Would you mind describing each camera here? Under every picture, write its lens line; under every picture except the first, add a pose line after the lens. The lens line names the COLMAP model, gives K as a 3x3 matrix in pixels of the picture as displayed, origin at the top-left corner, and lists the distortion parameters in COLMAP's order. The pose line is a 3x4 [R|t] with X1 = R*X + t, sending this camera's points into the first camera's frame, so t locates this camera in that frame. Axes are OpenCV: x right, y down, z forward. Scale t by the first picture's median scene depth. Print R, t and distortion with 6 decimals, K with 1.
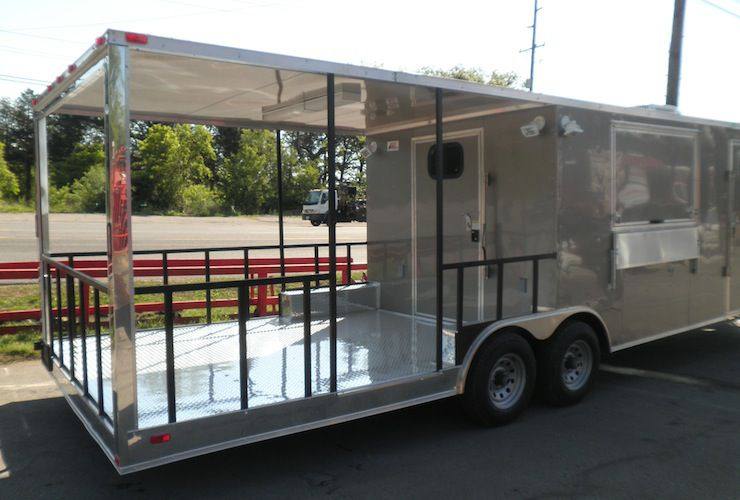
lens RADIAL K [[594.2, 0, 333.8], [0, 594.2, 249.2], [0, 0, 1]] dist [-0.005349, -0.002455]
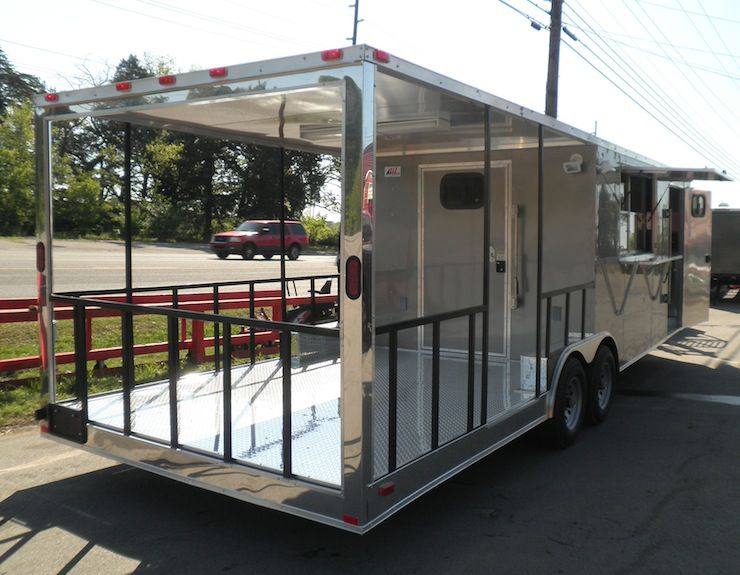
lens RADIAL K [[692.9, 0, 370.7], [0, 692.9, 257.7], [0, 0, 1]] dist [0.130599, -0.423341]
pose [[0.929630, 0.005750, 0.368449, -0.353044], [0.007203, 0.999404, -0.033771, 0.001299], [-0.368424, 0.034049, 0.929034, -0.014828]]
